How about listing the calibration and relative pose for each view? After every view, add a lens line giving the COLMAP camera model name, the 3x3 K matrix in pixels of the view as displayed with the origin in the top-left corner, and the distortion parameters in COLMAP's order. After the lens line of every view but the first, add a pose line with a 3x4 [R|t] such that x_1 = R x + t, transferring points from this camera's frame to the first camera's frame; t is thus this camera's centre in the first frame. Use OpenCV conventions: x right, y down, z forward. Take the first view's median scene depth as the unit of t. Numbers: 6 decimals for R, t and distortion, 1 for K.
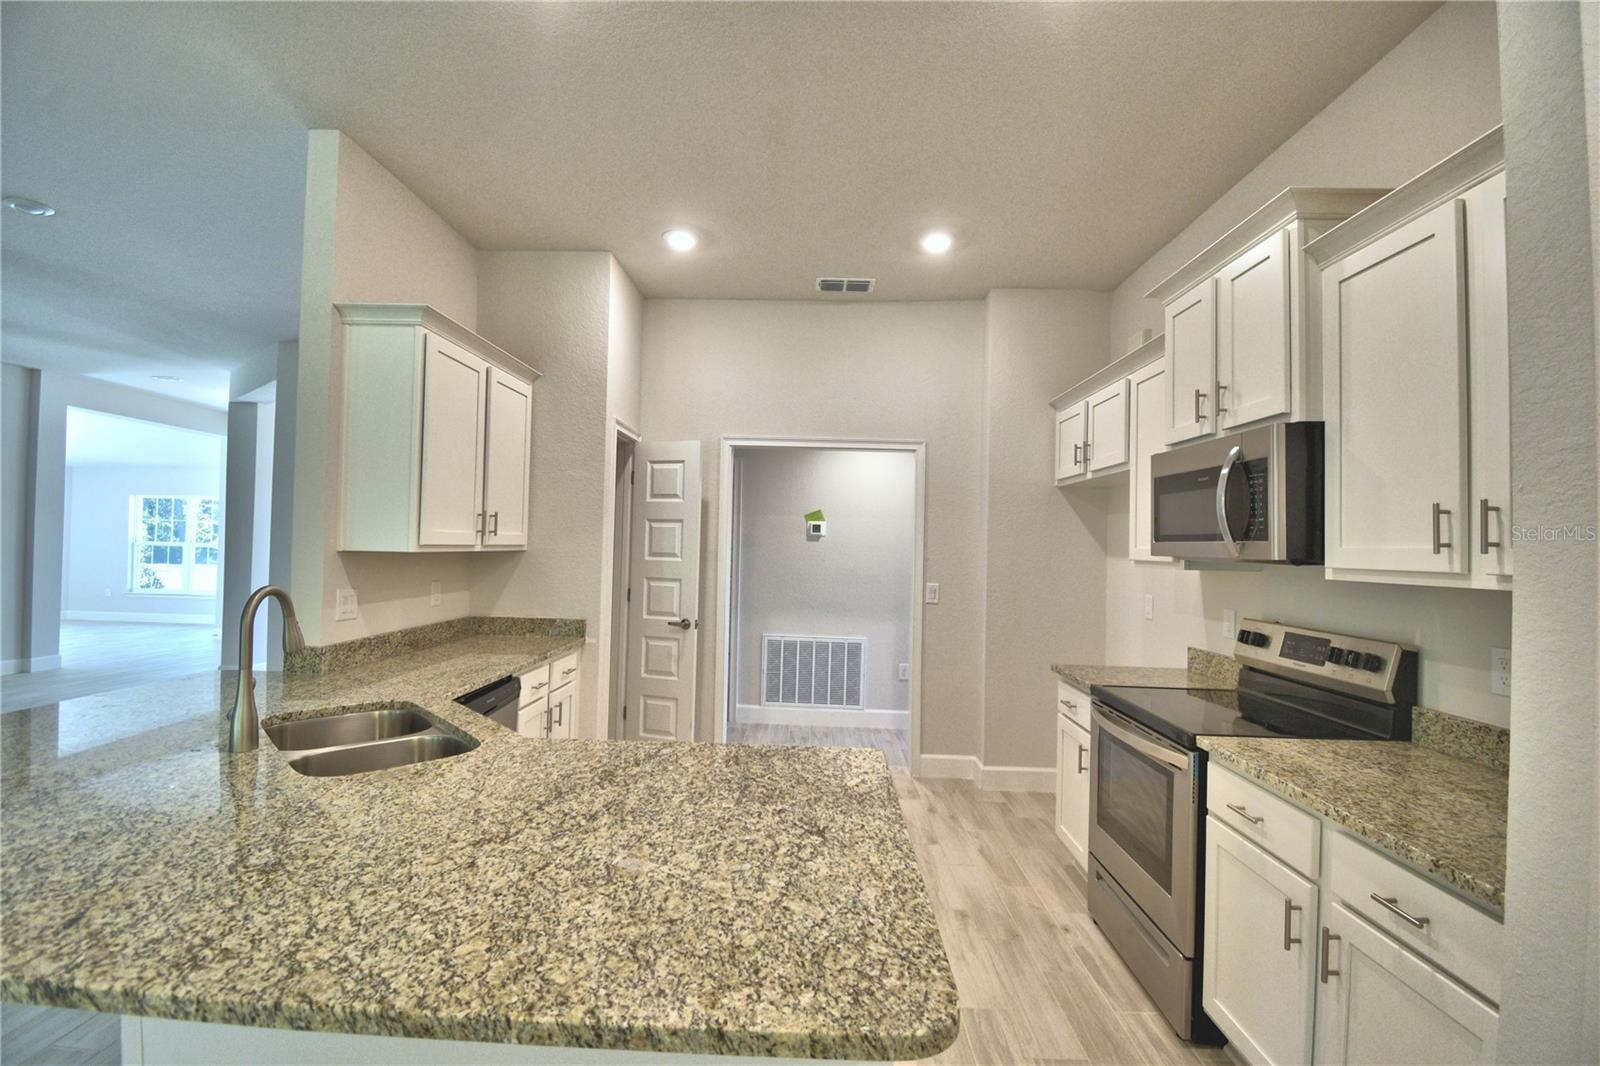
lens RADIAL K [[705.8, 0, 798.5], [0, 705.8, 538.1], [0, 0, 1]] dist [0.004114, -0.012319]
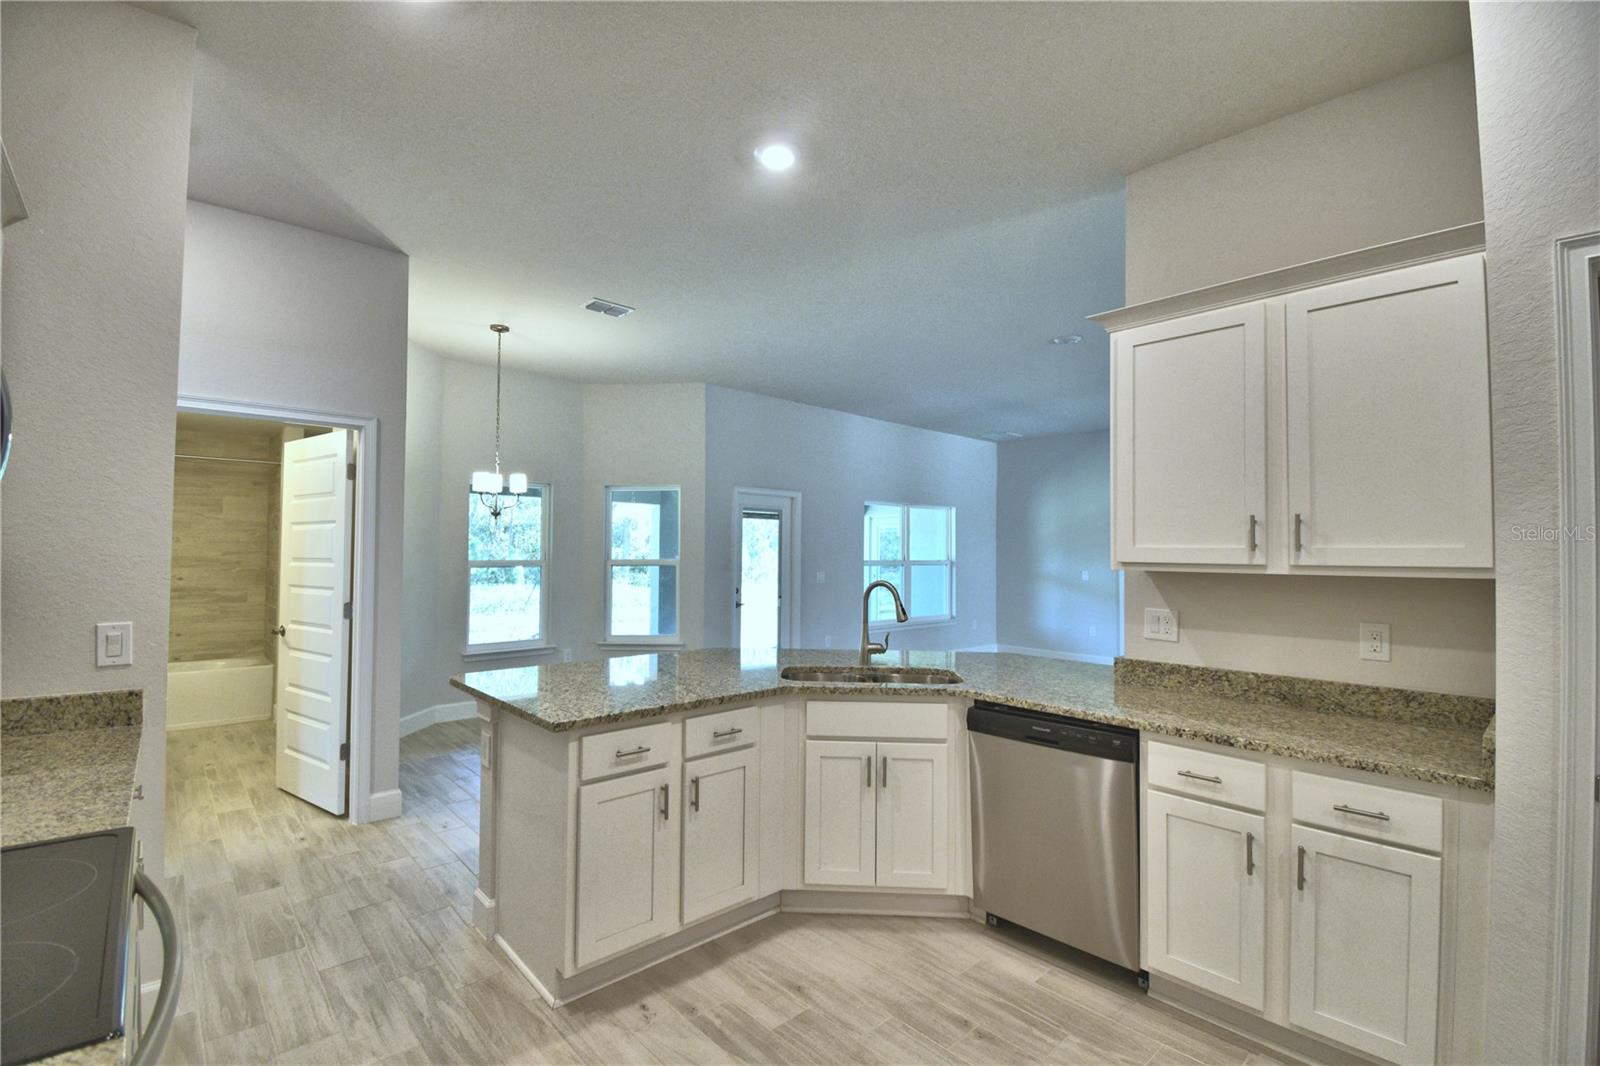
lens RADIAL K [[705.8, 0, 795.8], [0, 705.8, 535.5], [0, 0, 1]] dist [0.004114, -0.012319]
pose [[-0.722944, -0.046397, -0.689347, 0.356863], [-0.019568, 0.998717, -0.046698, 0.022193], [0.690629, -0.020271, -0.722925, 1.184269]]
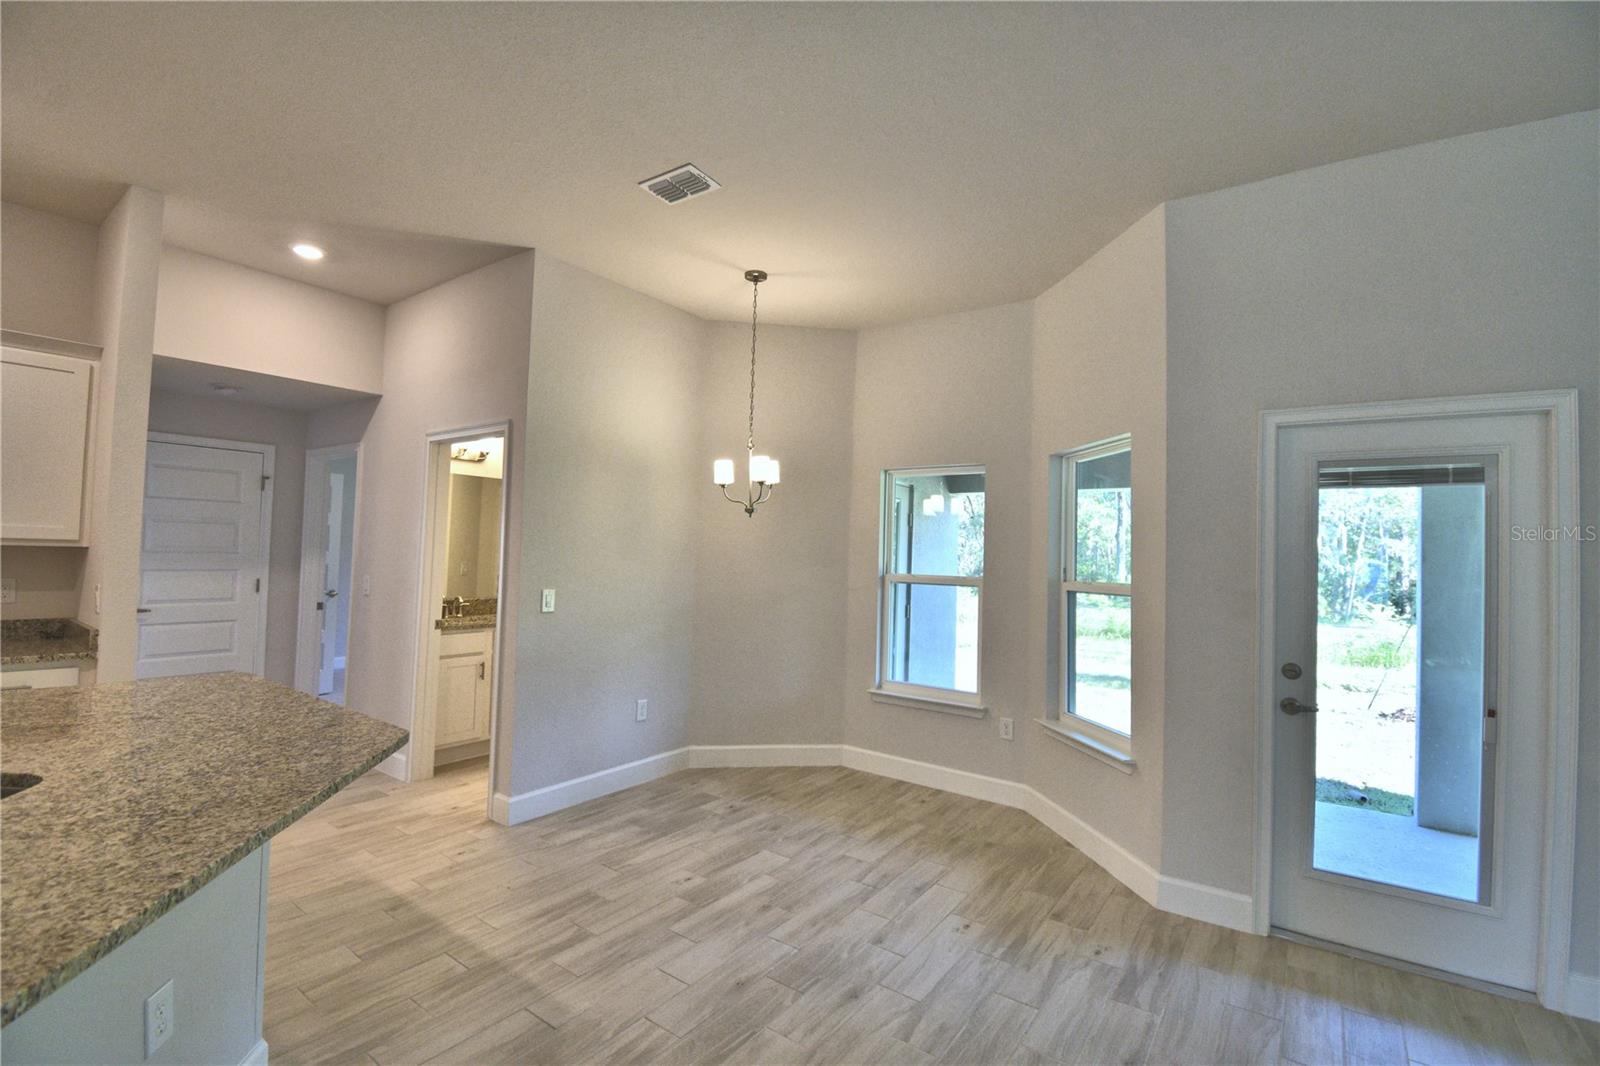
lens RADIAL K [[705.8, 0, 794.4], [0, 705.8, 536.0], [0, 0, 1]] dist [0.004114, -0.012319]
pose [[-0.821836, -0.032193, 0.568814, -0.986500], [-0.054719, 0.998247, -0.022562, -0.016935], [-0.567090, -0.049668, -0.822157, 0.569308]]
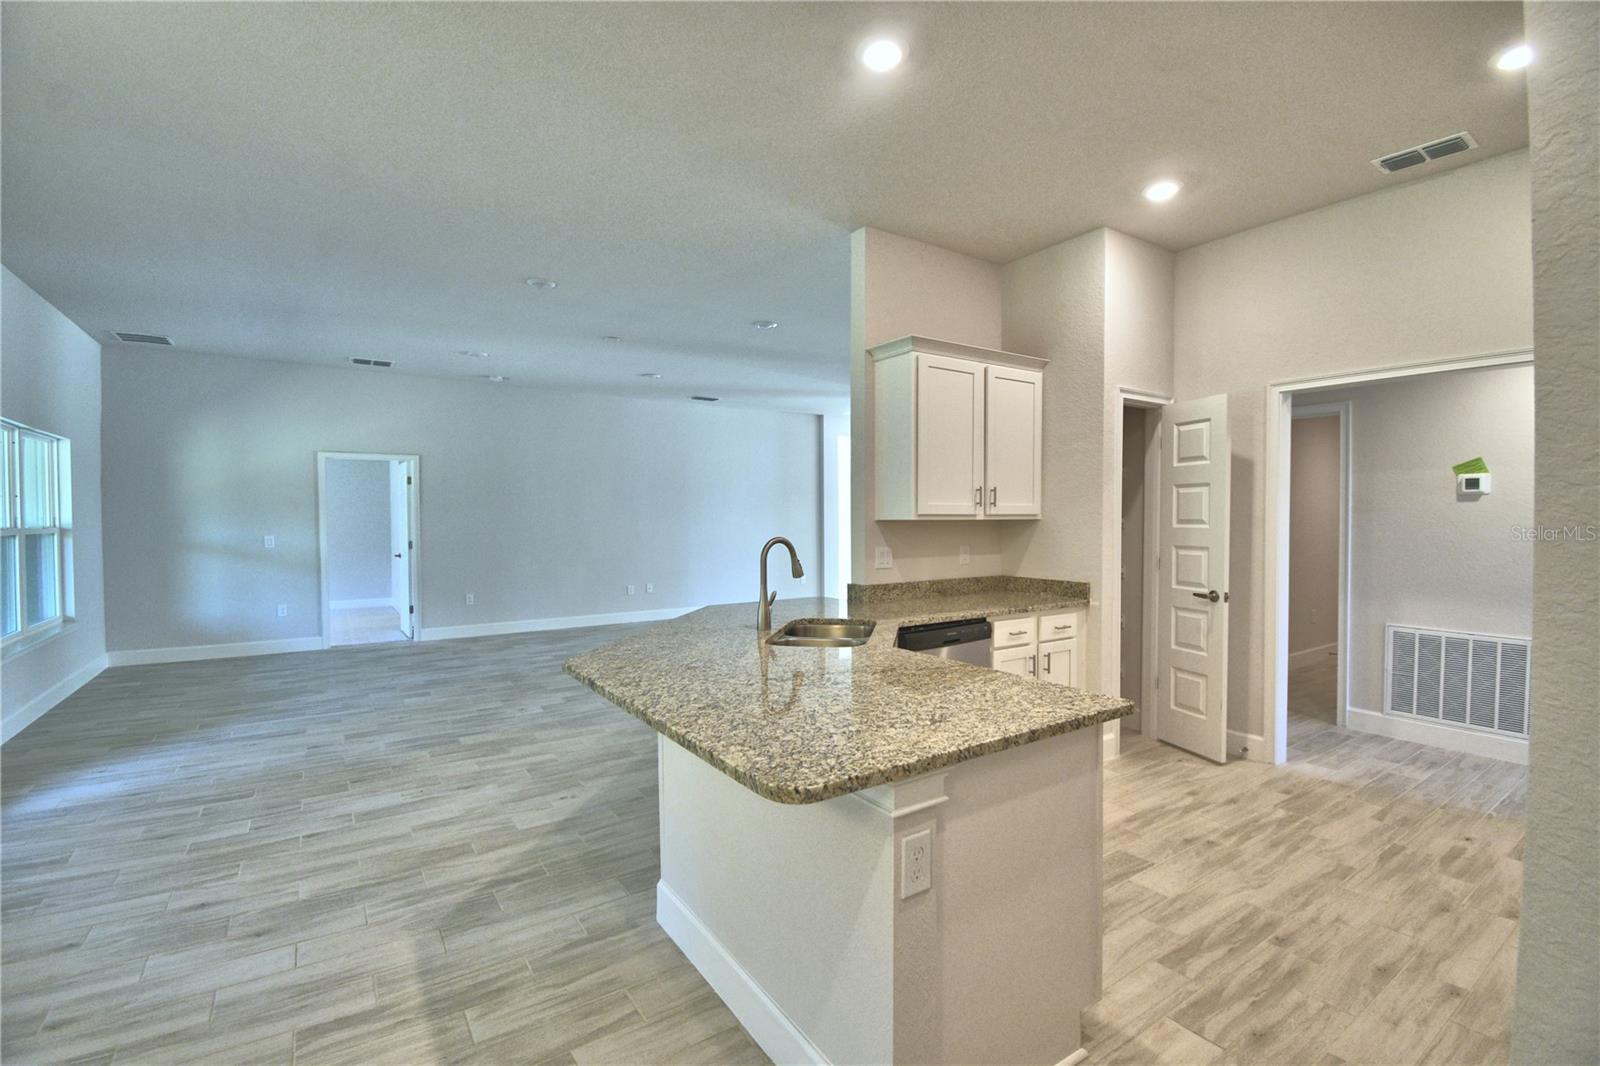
lens RADIAL K [[705.8, 0, 790.3], [0, 705.8, 537.9], [0, 0, 1]] dist [0.004114, -0.012319]
pose [[0.574578, -0.002666, -0.818446, 0.361854], [0.024541, 0.999601, 0.013973, 0.025239], [0.818082, -0.028114, 0.574414, 0.025722]]
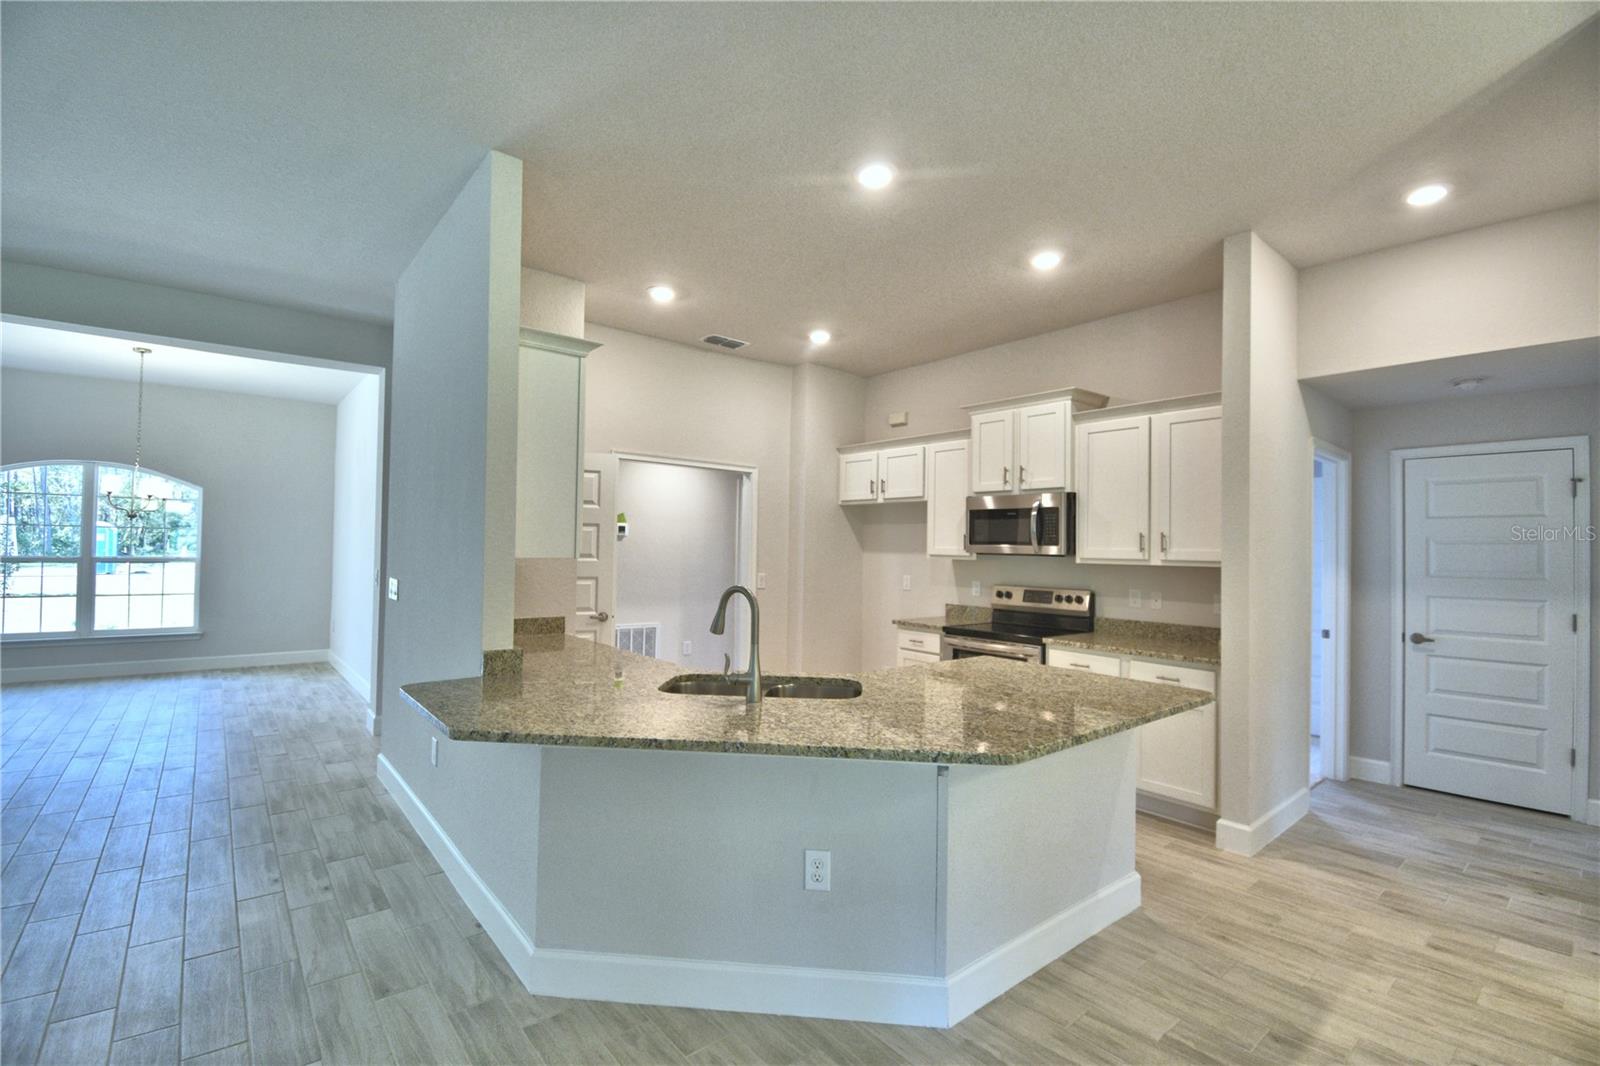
lens RADIAL K [[705.8, 0, 800.9], [0, 705.8, 533.0], [0, 0, 1]] dist [0.004114, -0.012319]
pose [[0.749736, 0.005521, 0.661714, -0.870929], [-0.008050, 0.999967, 0.000777, -0.019365], [-0.661688, -0.005909, 0.749756, -0.066935]]
